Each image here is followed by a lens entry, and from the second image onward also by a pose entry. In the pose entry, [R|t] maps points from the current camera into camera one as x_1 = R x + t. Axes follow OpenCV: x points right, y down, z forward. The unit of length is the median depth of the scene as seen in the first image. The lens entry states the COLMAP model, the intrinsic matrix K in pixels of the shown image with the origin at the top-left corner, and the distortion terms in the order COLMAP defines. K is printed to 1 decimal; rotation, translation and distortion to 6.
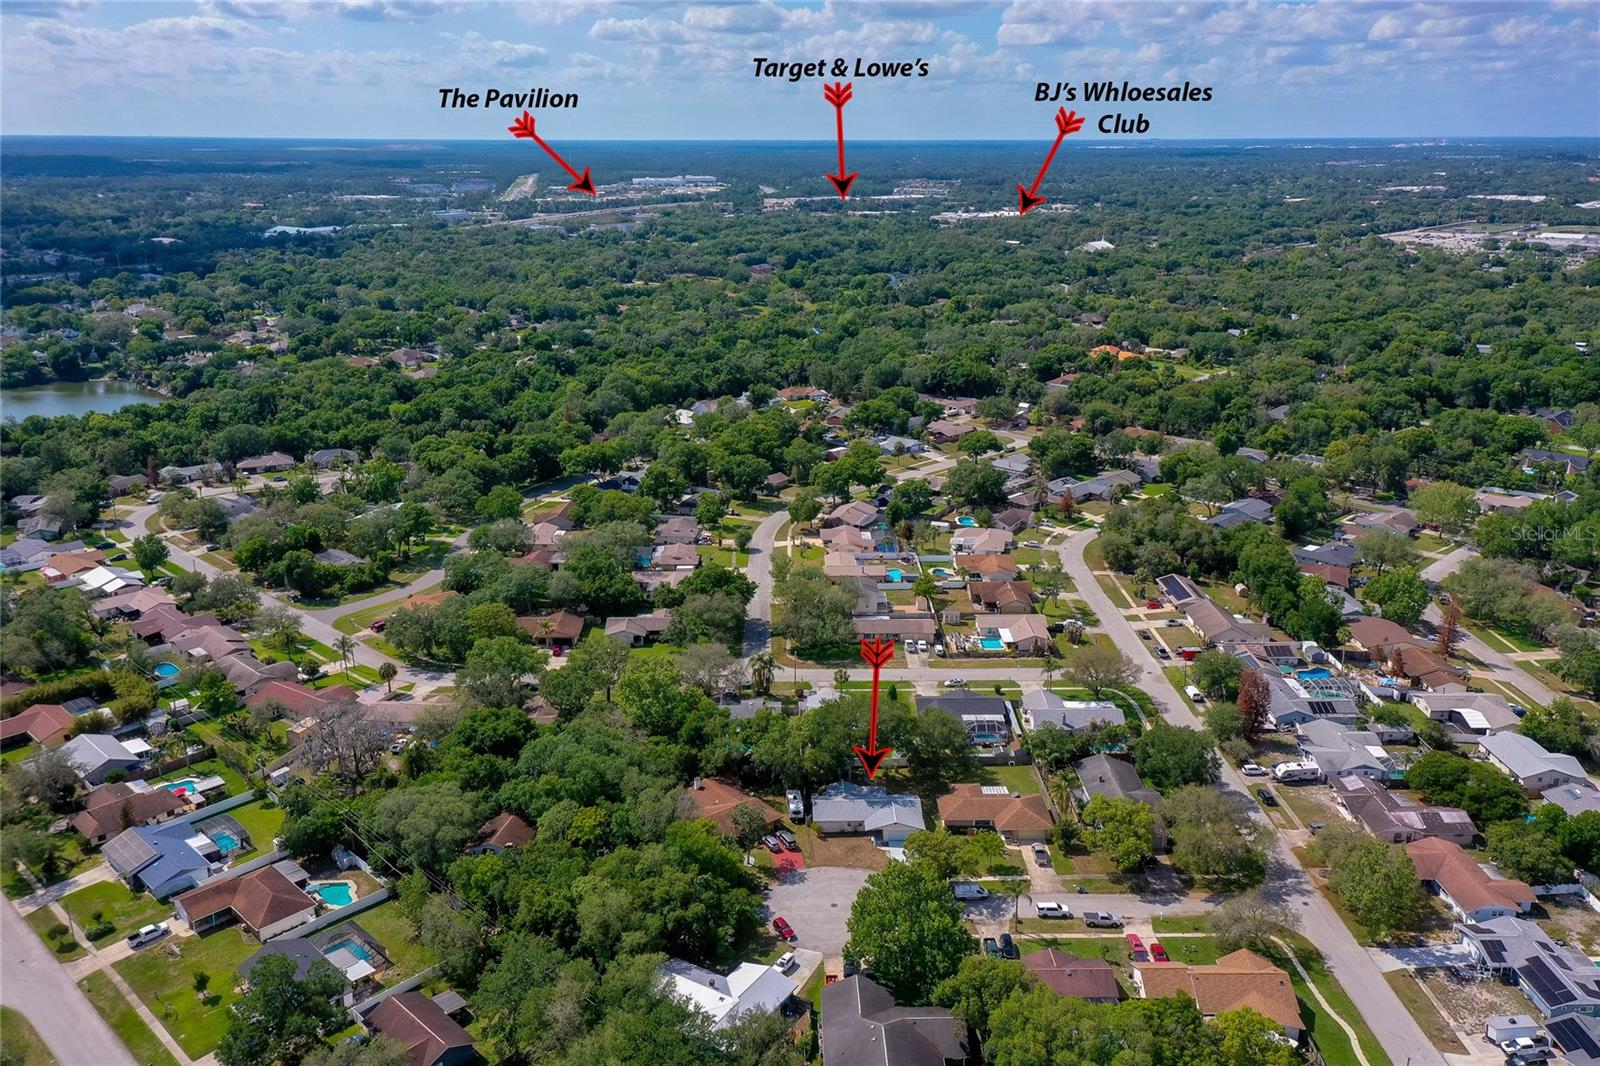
lens RADIAL K [[1271.1, 0, 800.0], [0, 1271.1, 533.0], [0, 0, 1]] dist [0.013709, 0.008793]
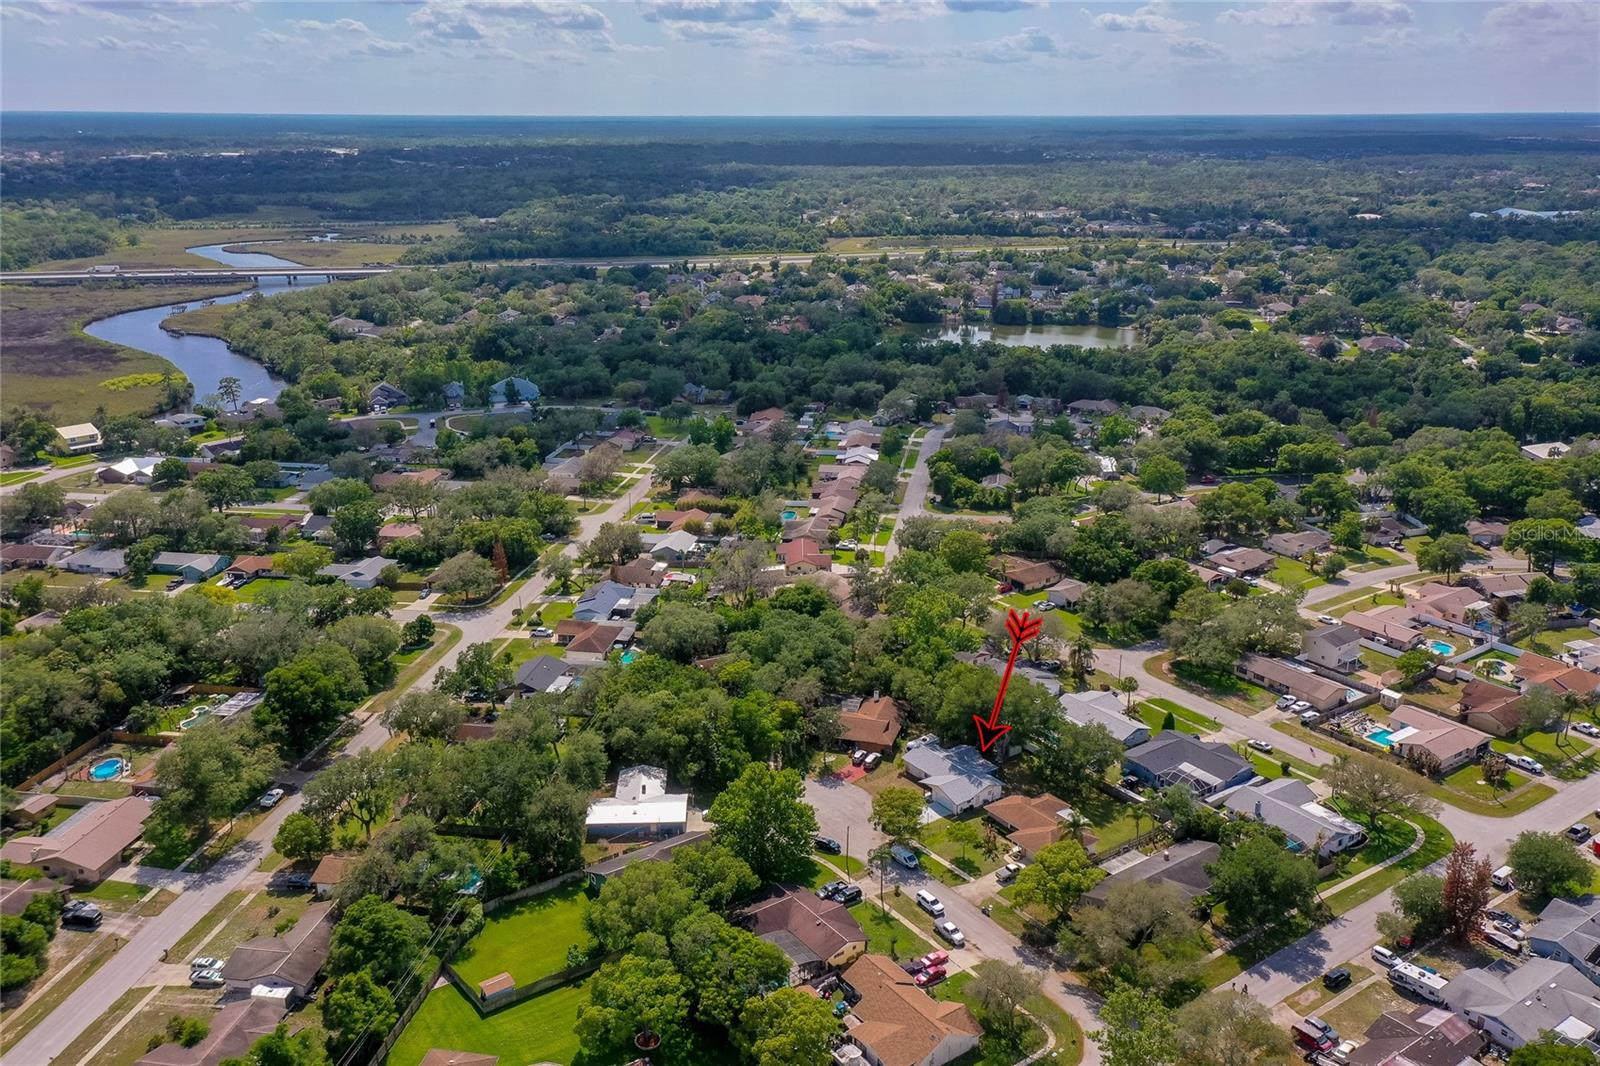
lens RADIAL K [[1271.1, 0, 800.0], [0, 1271.1, 533.0], [0, 0, 1]] dist [0.013709, 0.008793]
pose [[0.564957, 0.260498, -0.782920, 0.762073], [-0.250036, 0.958291, 0.138422, -0.084412], [0.786324, 0.117556, 0.606527, 0.253686]]
